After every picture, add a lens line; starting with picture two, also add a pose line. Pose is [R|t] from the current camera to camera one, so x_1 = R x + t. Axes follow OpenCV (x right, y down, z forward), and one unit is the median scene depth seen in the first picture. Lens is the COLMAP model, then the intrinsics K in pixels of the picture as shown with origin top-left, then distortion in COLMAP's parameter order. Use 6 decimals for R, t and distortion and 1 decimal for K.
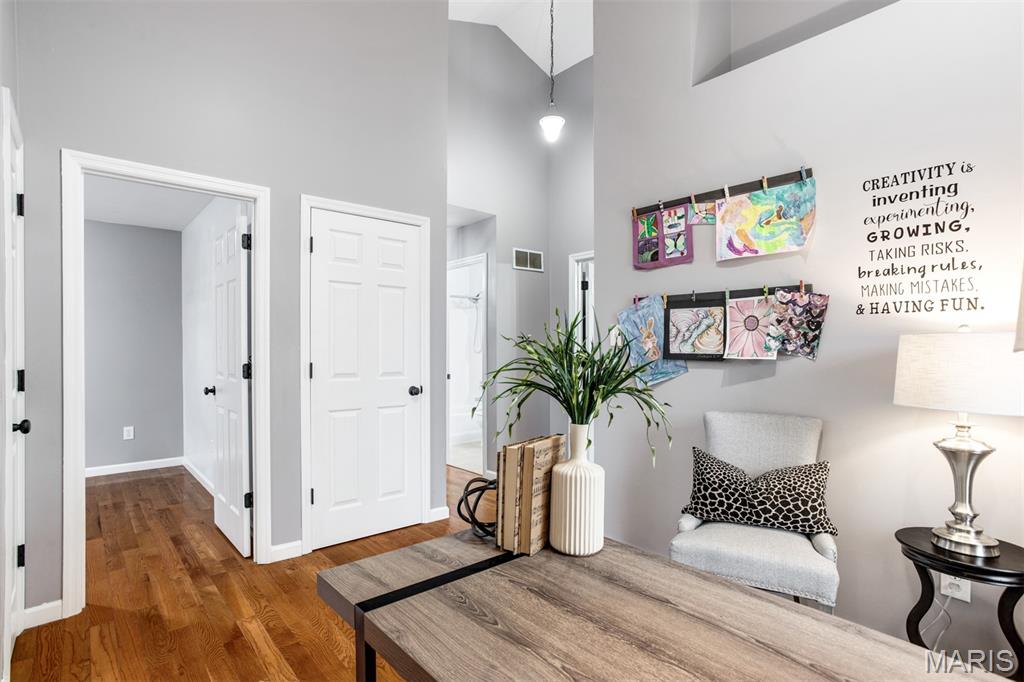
lens RADIAL K [[513.0, 0, 511.3], [0, 513.0, 347.5], [0, 0, 1]] dist [-0.032532, 0.014294]
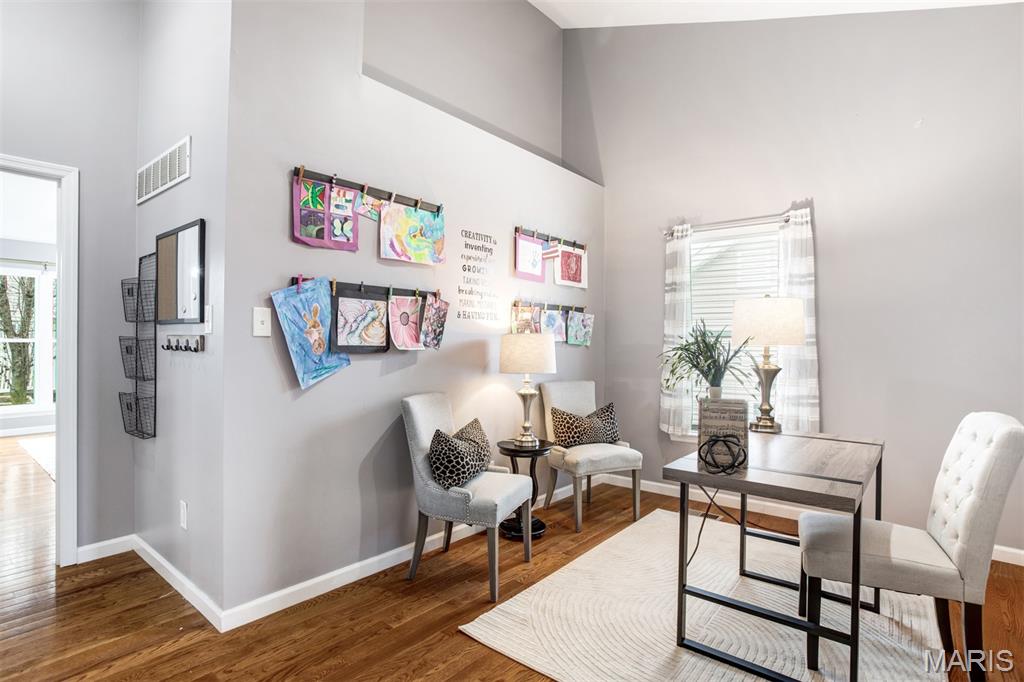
lens RADIAL K [[513.0, 0, 515.3], [0, 513.0, 340.8], [0, 0, 1]] dist [-0.032532, 0.014294]
pose [[-0.153678, 0.006654, 0.988099, -0.649300], [-0.000130, 0.999977, -0.006754, 0.009034], [-0.988121, -0.001166, -0.153674, 0.845500]]
